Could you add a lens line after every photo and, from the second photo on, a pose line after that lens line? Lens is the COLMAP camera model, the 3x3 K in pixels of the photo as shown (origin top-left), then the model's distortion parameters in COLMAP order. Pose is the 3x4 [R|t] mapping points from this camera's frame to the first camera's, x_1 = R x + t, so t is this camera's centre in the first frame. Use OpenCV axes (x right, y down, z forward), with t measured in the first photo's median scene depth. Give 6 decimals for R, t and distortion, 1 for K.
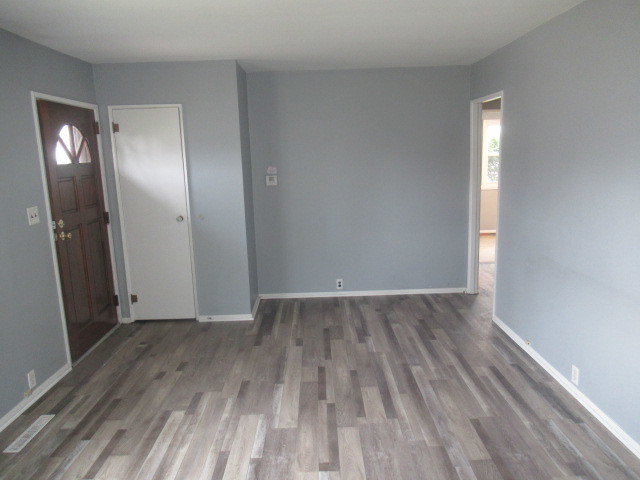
lens RADIAL K [[475.5, 0, 318.0], [0, 475.5, 236.9], [0, 0, 1]] dist [0.002451, -0.001662]
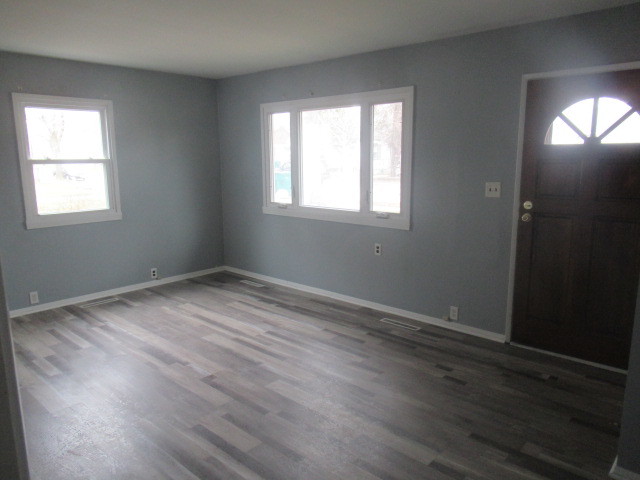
lens RADIAL K [[475.5, 0, 318.4], [0, 475.5, 244.9], [0, 0, 1]] dist [0.002451, -0.001662]
pose [[-0.677661, 0.170237, -0.715399, 0.519031], [-0.100904, 0.942109, 0.319766, -0.240540], [0.728419, 0.288879, -0.621253, 1.431994]]
